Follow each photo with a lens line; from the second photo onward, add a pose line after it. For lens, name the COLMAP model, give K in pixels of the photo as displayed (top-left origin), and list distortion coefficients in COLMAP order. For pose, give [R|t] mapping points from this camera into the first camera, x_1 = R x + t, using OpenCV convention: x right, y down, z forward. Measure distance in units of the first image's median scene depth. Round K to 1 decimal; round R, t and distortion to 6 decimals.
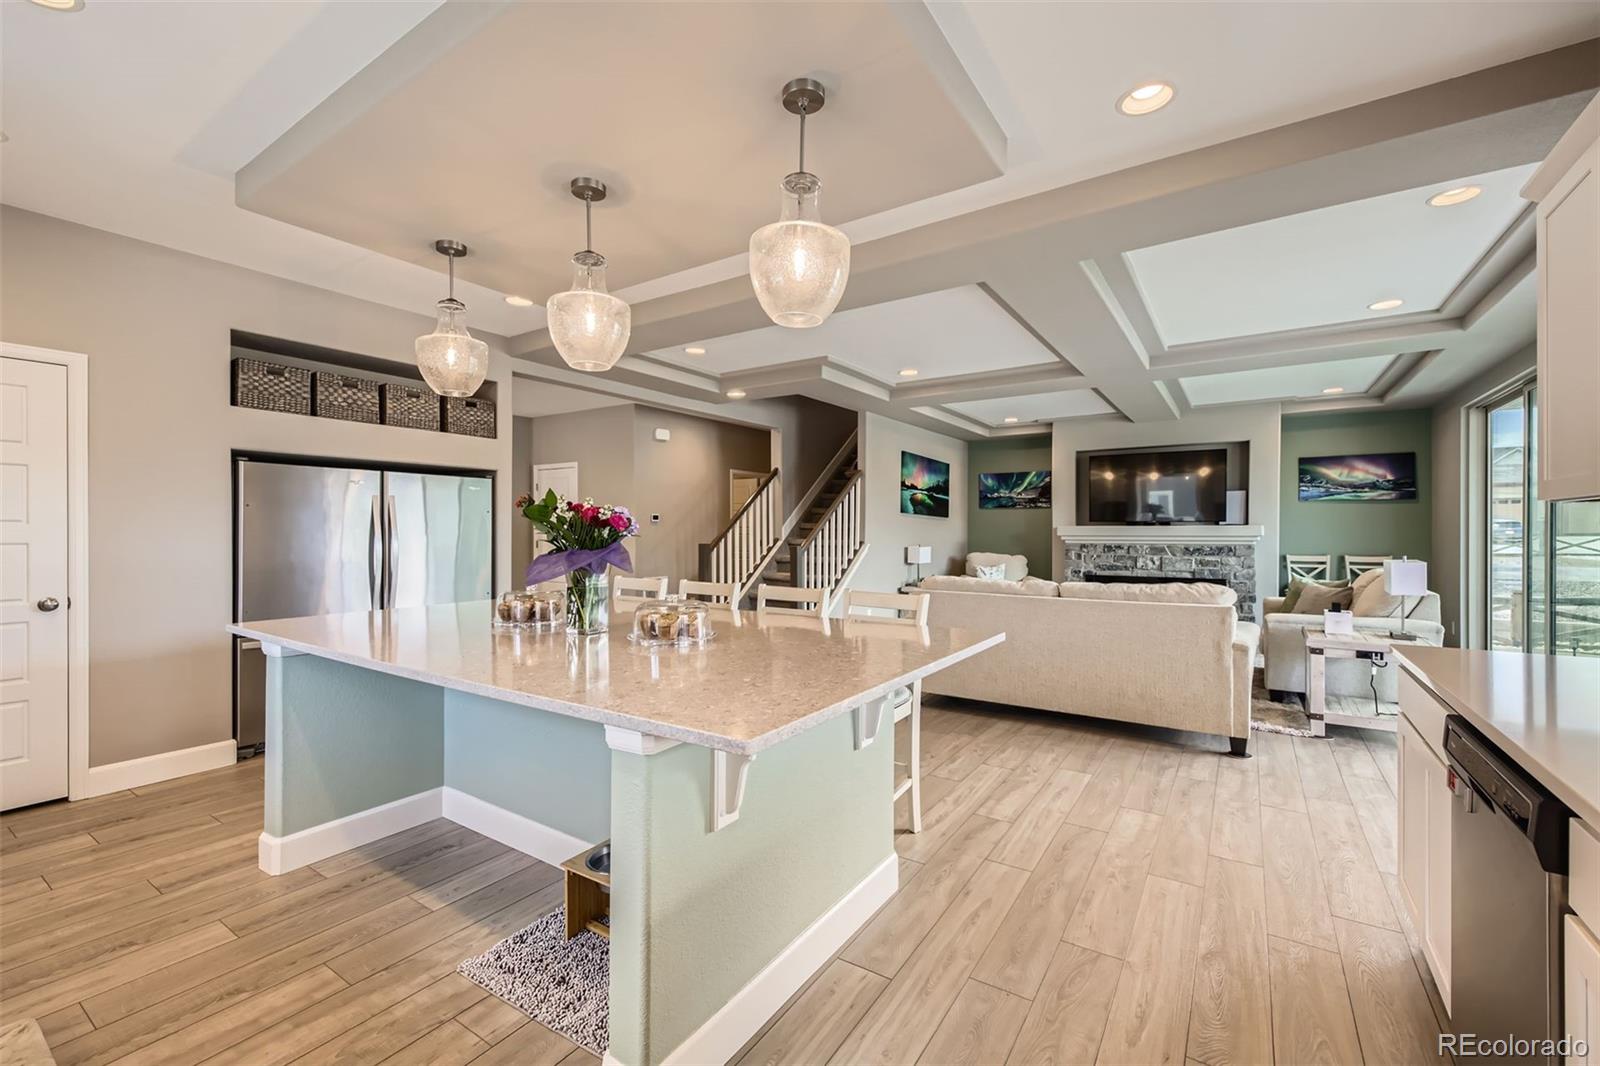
lens RADIAL K [[674.8, 0, 799.5], [0, 674.8, 532.7], [0, 0, 1]] dist [-0.000181, -0.000031]
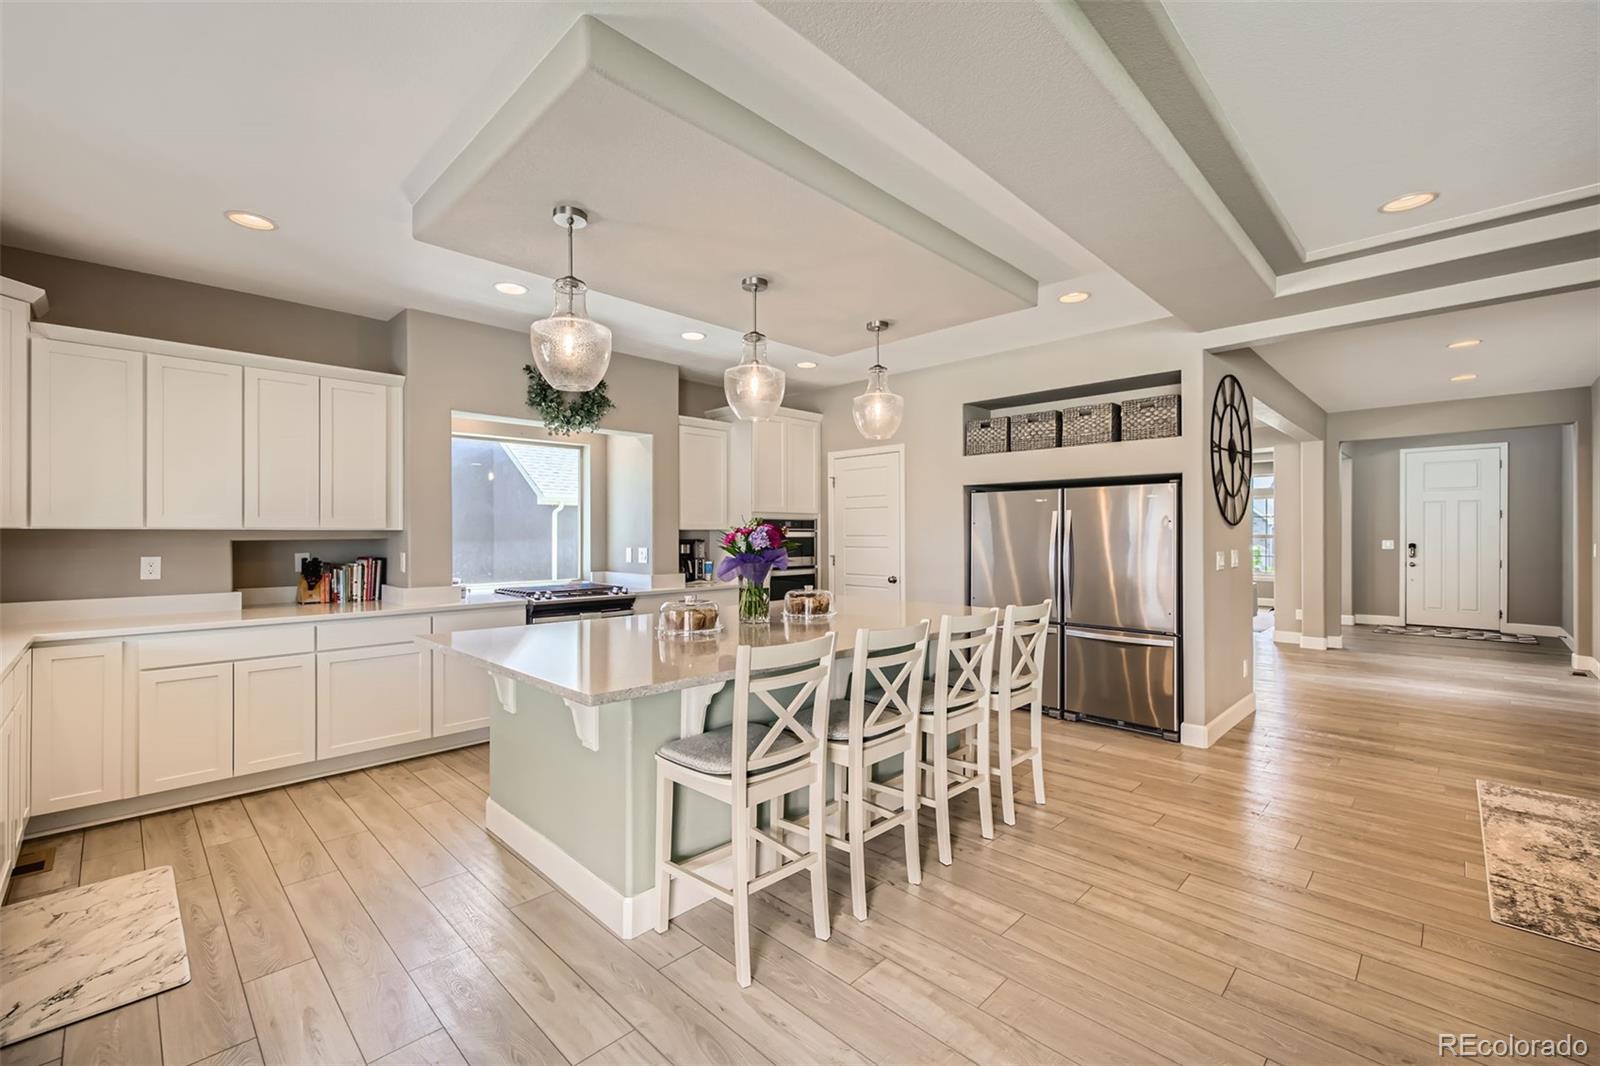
lens RADIAL K [[674.8, 0, 802.0], [0, 674.8, 532.9], [0, 0, 1]] dist [-0.000181, -0.000031]
pose [[-0.197677, -0.002100, -0.980265, 0.611348], [-0.000779, 0.999998, -0.001985, -0.016409], [0.980267, 0.000371, -0.197678, 0.865306]]
